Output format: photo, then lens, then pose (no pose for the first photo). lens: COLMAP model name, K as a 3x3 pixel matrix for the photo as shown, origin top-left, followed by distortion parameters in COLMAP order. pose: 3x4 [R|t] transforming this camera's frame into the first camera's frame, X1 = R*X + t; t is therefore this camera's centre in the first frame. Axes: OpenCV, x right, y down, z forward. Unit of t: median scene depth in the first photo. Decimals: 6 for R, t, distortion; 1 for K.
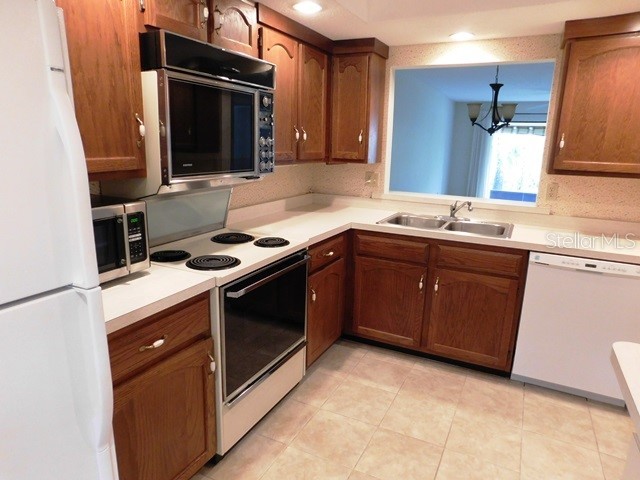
lens RADIAL K [[427.6, 0, 316.0], [0, 427.6, 244.4], [0, 0, 1]] dist [-0.046438, 0.040817]
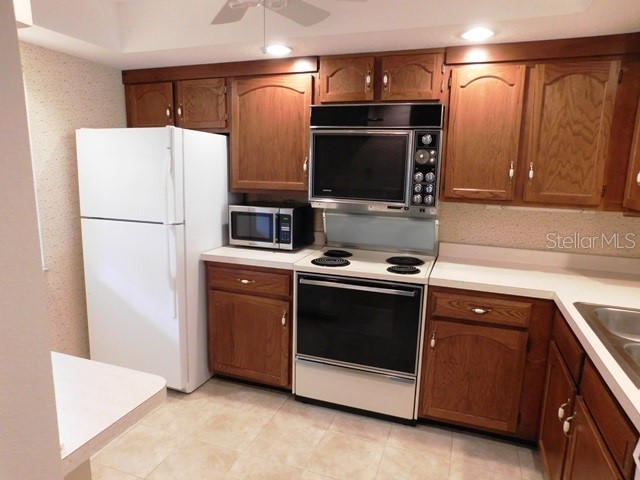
lens RADIAL K [[427.6, 0, 317.8], [0, 427.6, 245.6], [0, 0, 1]] dist [-0.046438, 0.040817]
pose [[0.117468, 0.162782, -0.979644, 0.831321], [-0.255263, 0.958278, 0.128624, -0.133057], [0.959710, 0.234957, 0.154119, 0.567654]]
